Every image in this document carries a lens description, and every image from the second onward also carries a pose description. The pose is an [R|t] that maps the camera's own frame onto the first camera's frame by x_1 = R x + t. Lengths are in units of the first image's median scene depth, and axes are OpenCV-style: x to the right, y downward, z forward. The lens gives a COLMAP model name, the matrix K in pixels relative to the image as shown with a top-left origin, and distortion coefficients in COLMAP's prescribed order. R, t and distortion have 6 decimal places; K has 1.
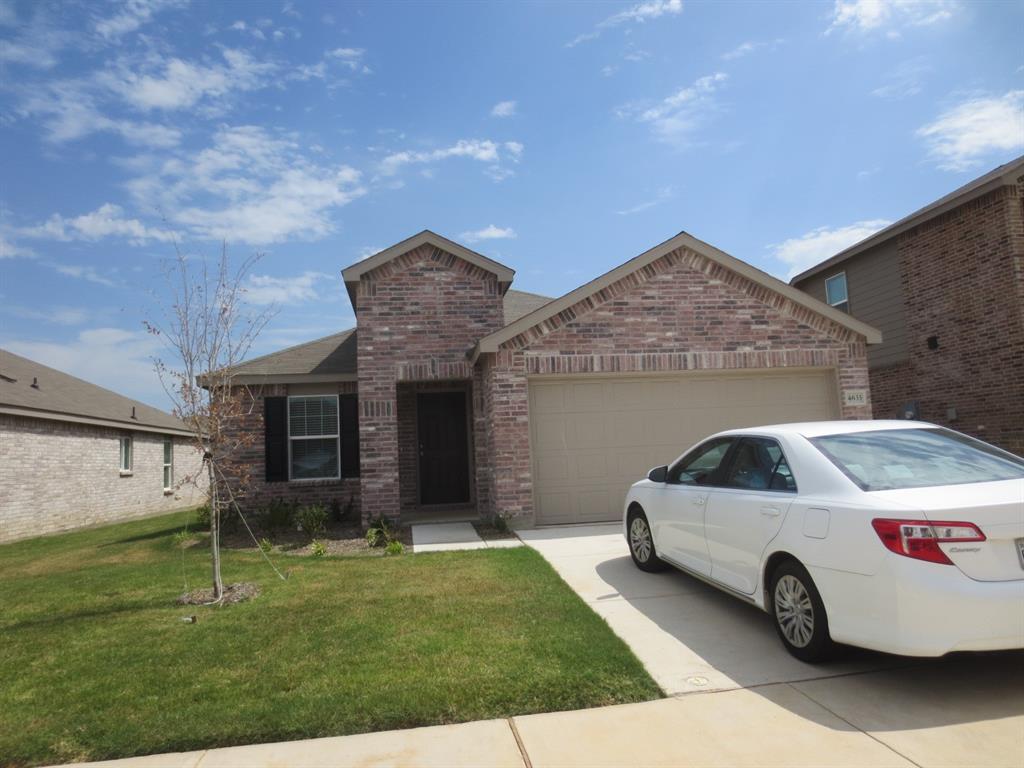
lens RADIAL K [[722.7, 0, 518.0], [0, 722.7, 390.8], [0, 0, 1]] dist [-0.044701, 0.025456]
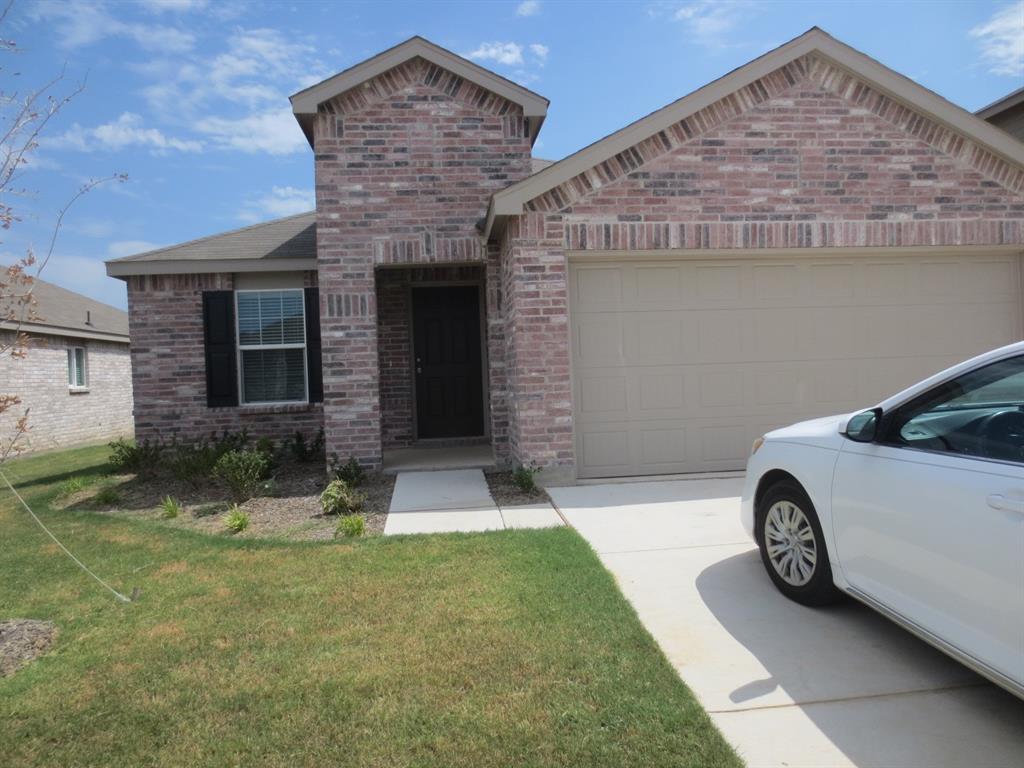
lens RADIAL K [[722.7, 0, 509.2], [0, 722.7, 395.2], [0, 0, 1]] dist [-0.044701, 0.025456]
pose [[0.999024, 0.011320, -0.042705, -0.009819], [-0.005972, 0.992345, 0.123352, 0.024438], [0.043774, -0.122976, 0.991444, 0.315259]]
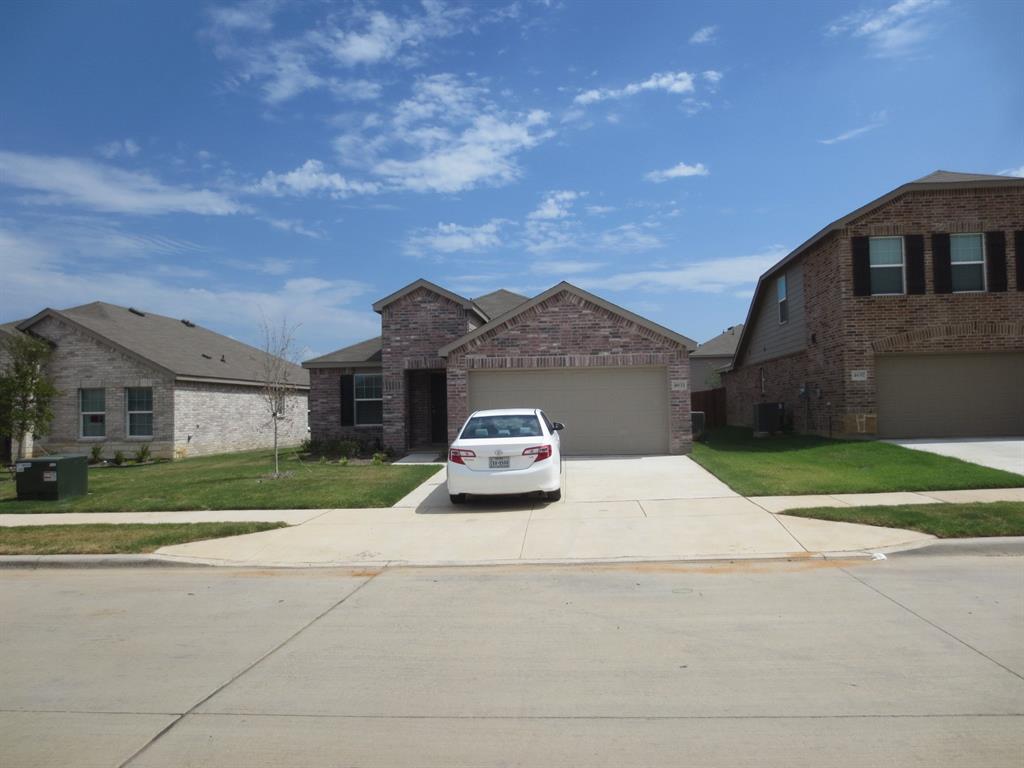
lens RADIAL K [[722.7, 0, 534.8], [0, 722.7, 371.9], [0, 0, 1]] dist [-0.044701, 0.025456]
pose [[0.974909, 0.017108, -0.221945, 0.512621], [-0.005957, 0.998690, 0.050812, -0.096489], [0.222524, -0.048215, 0.973734, -0.586766]]
